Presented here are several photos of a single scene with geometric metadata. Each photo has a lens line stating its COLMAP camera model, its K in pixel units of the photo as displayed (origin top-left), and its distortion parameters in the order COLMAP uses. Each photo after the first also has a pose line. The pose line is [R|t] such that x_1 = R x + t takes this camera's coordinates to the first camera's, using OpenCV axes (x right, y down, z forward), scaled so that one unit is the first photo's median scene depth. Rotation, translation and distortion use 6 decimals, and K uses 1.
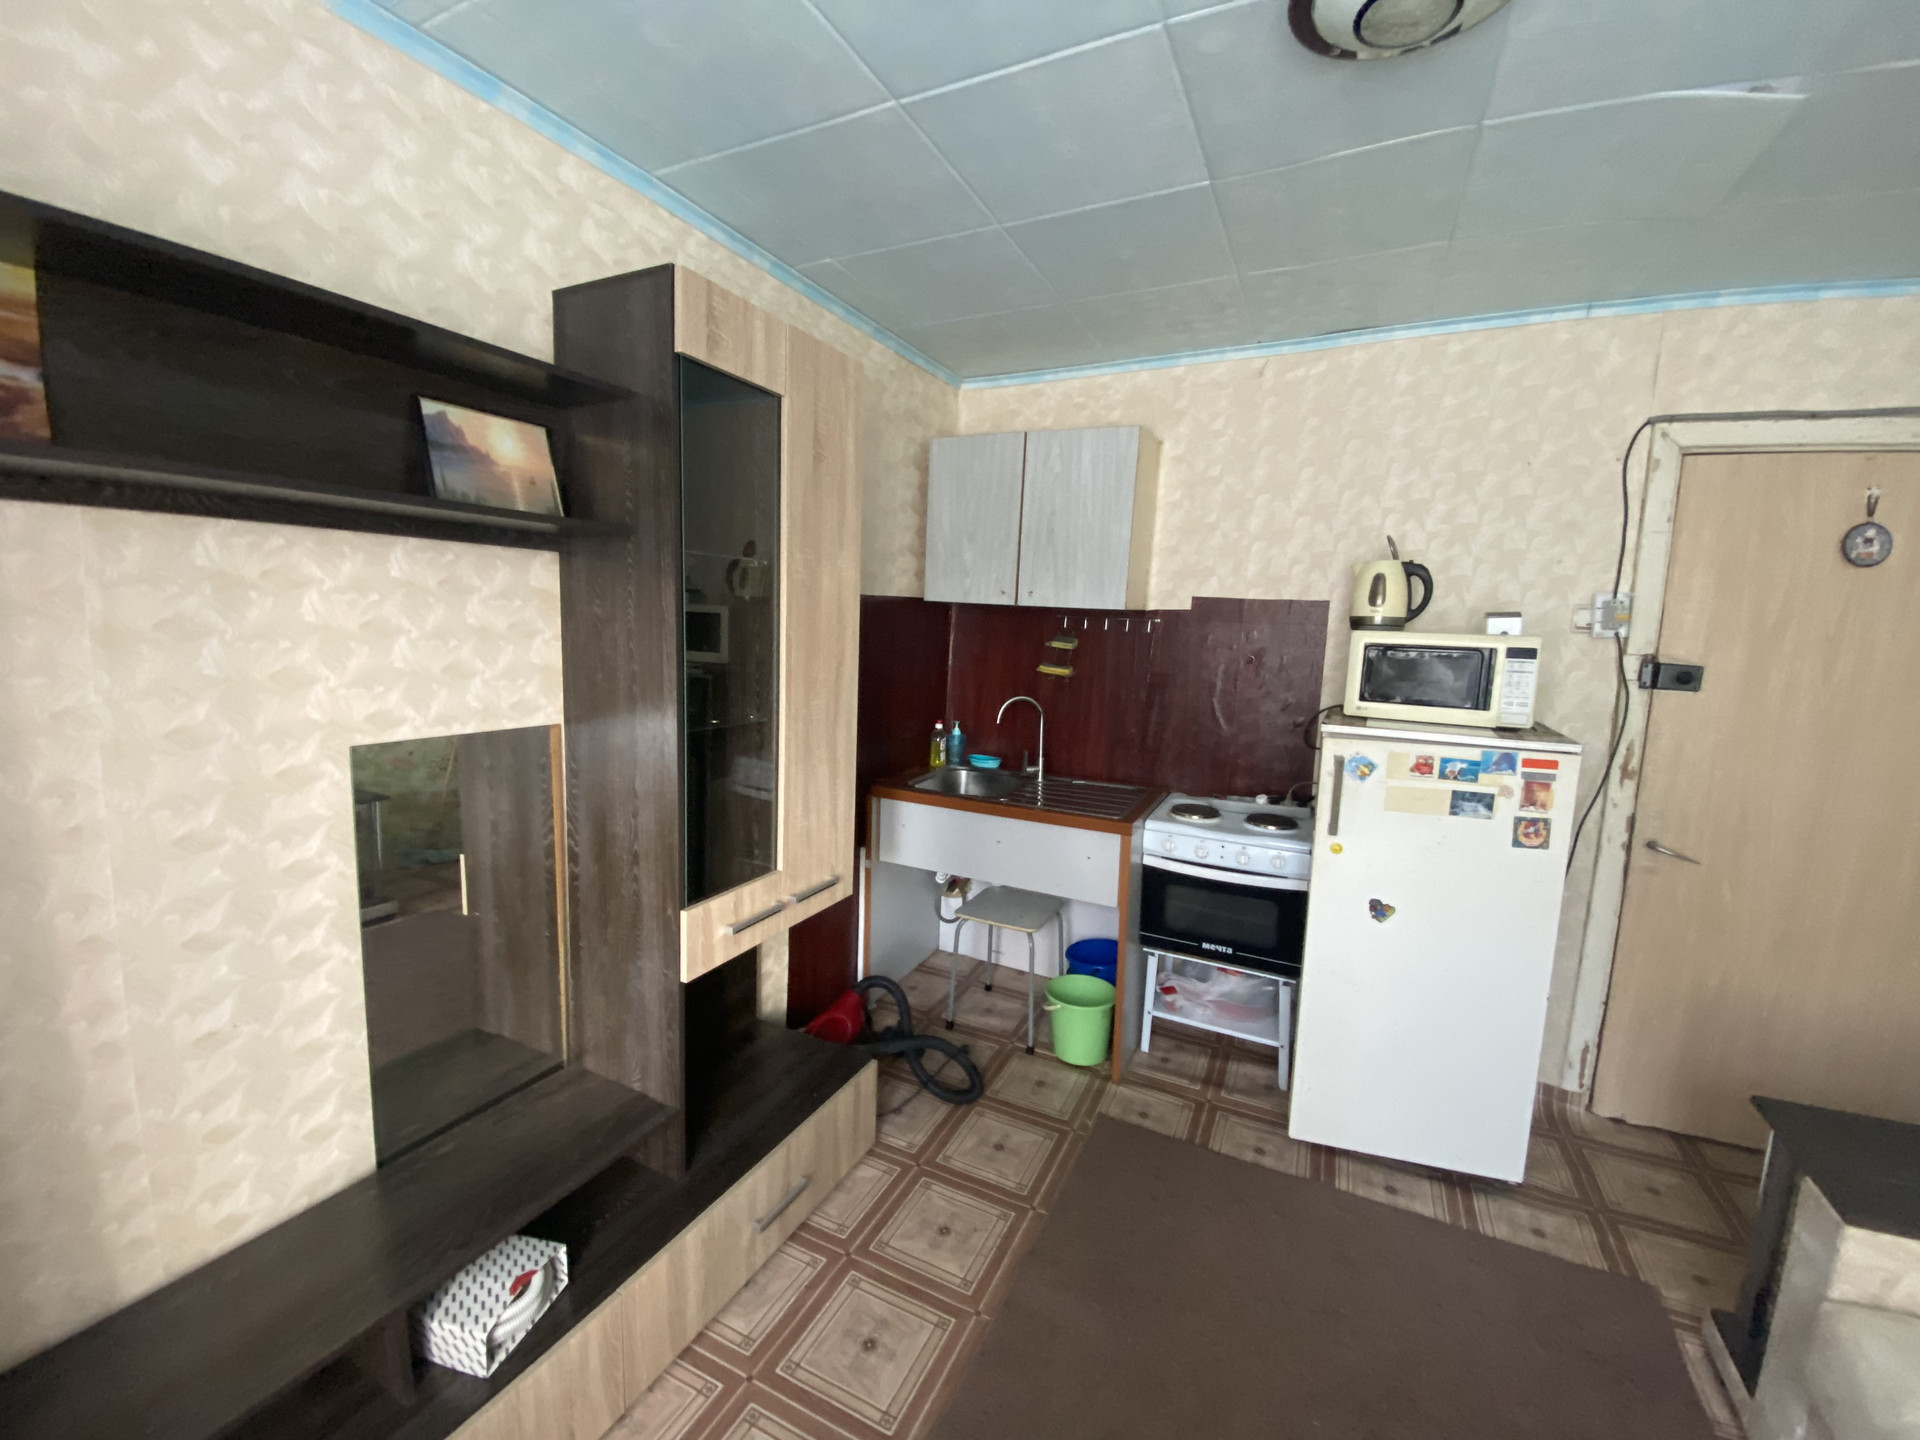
lens RADIAL K [[770.1, 0, 960.0], [0, 770.1, 716.8], [0, 0, 1]] dist [0.031128, -0.026293]
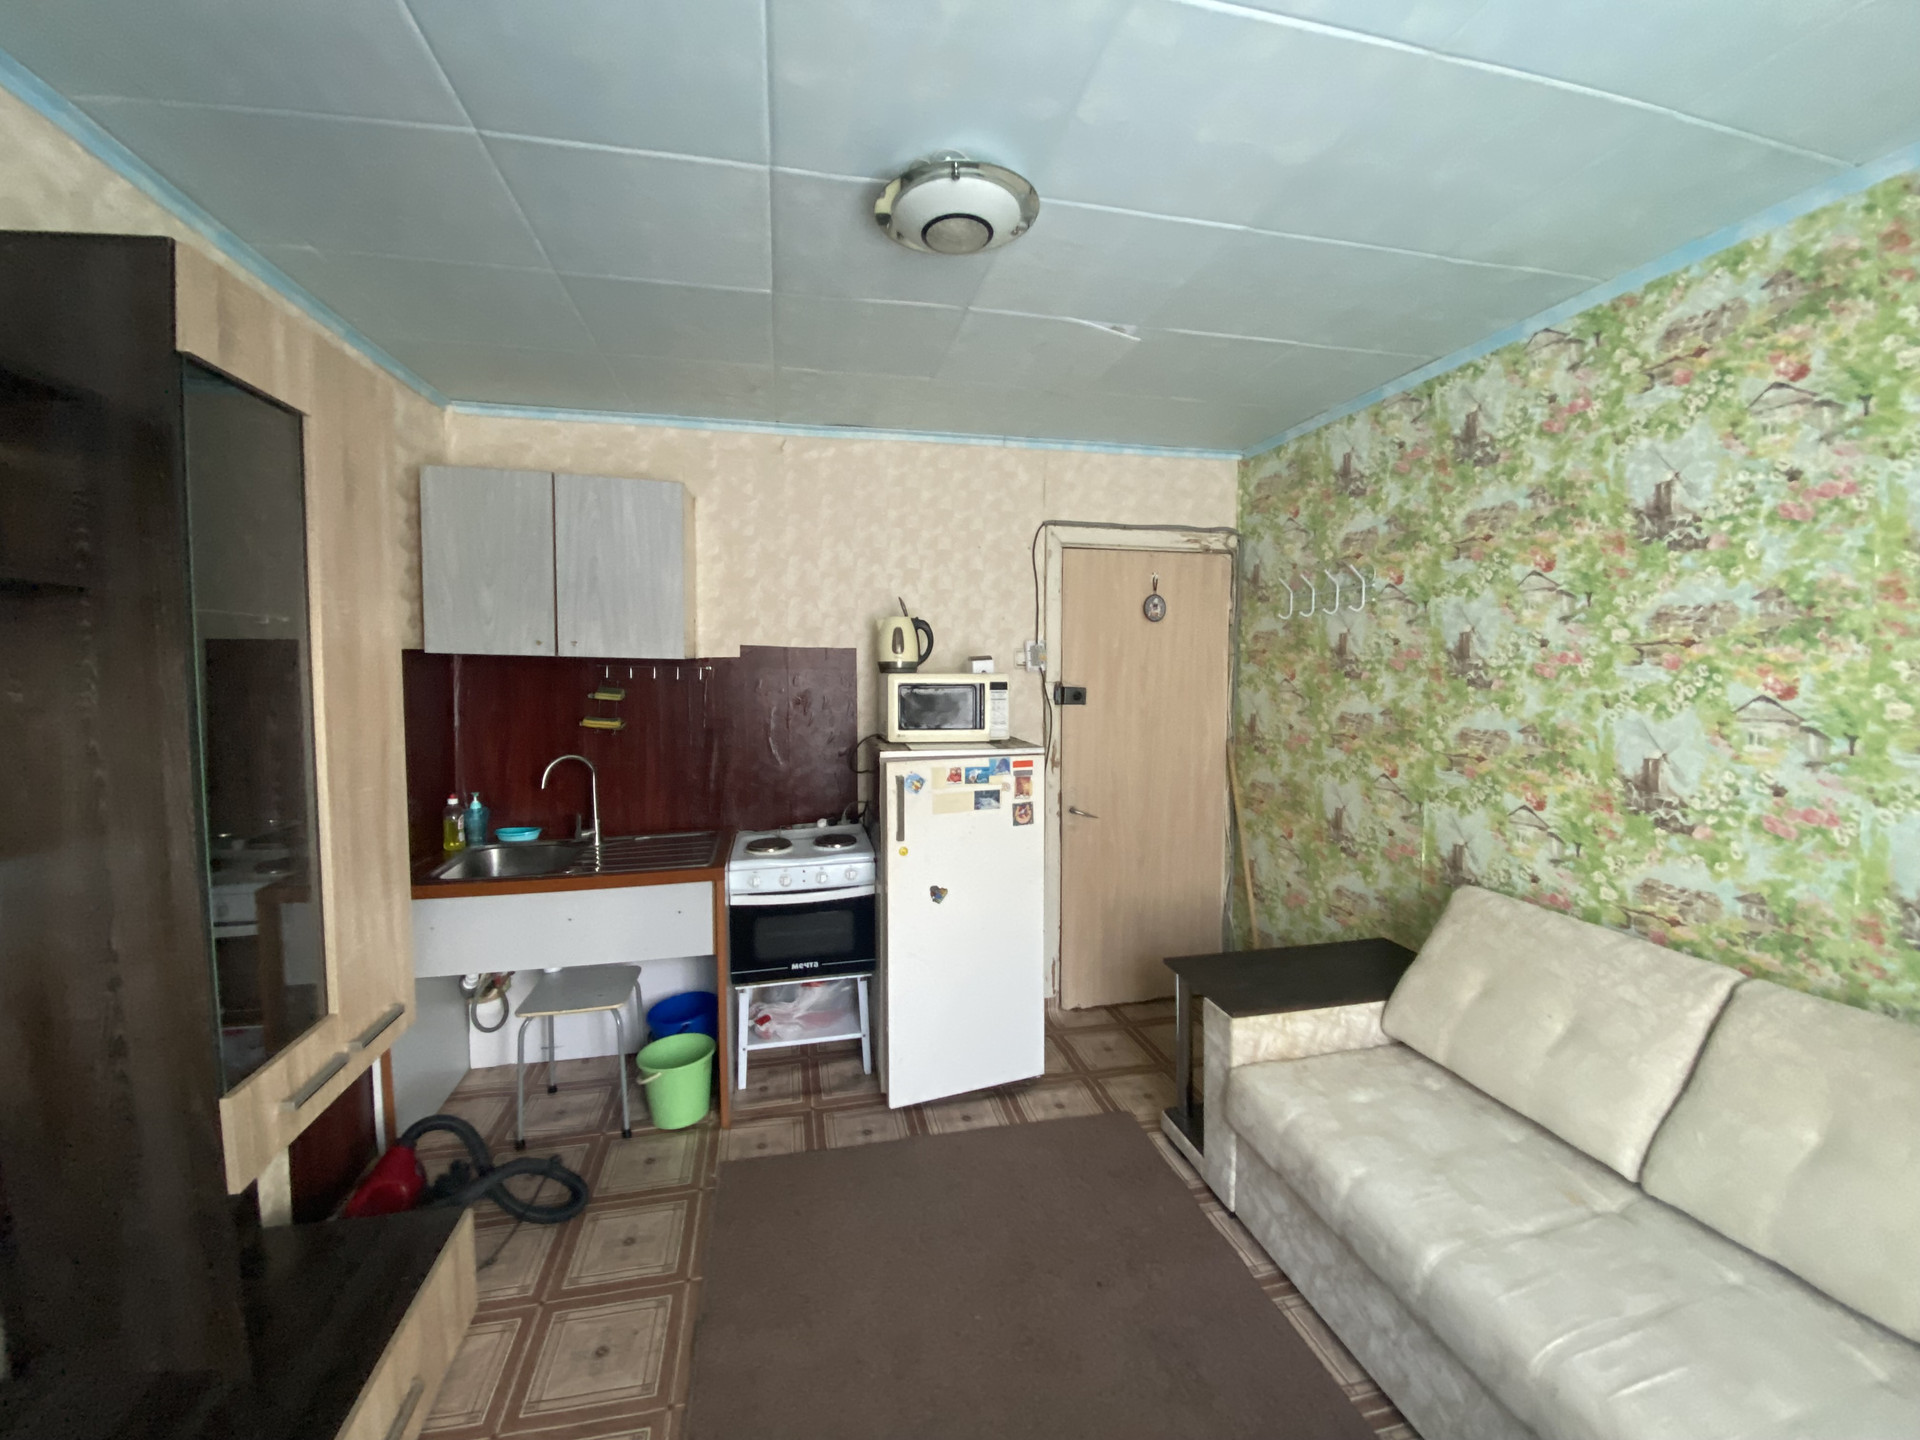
lens RADIAL K [[770.1, 0, 960.0], [0, 770.1, 716.8], [0, 0, 1]] dist [0.031128, -0.026293]
pose [[0.777820, -0.075724, 0.623908, -0.153827], [0.105344, 0.994379, -0.010643, -0.016073], [-0.619595, 0.074003, 0.781425, -0.014767]]
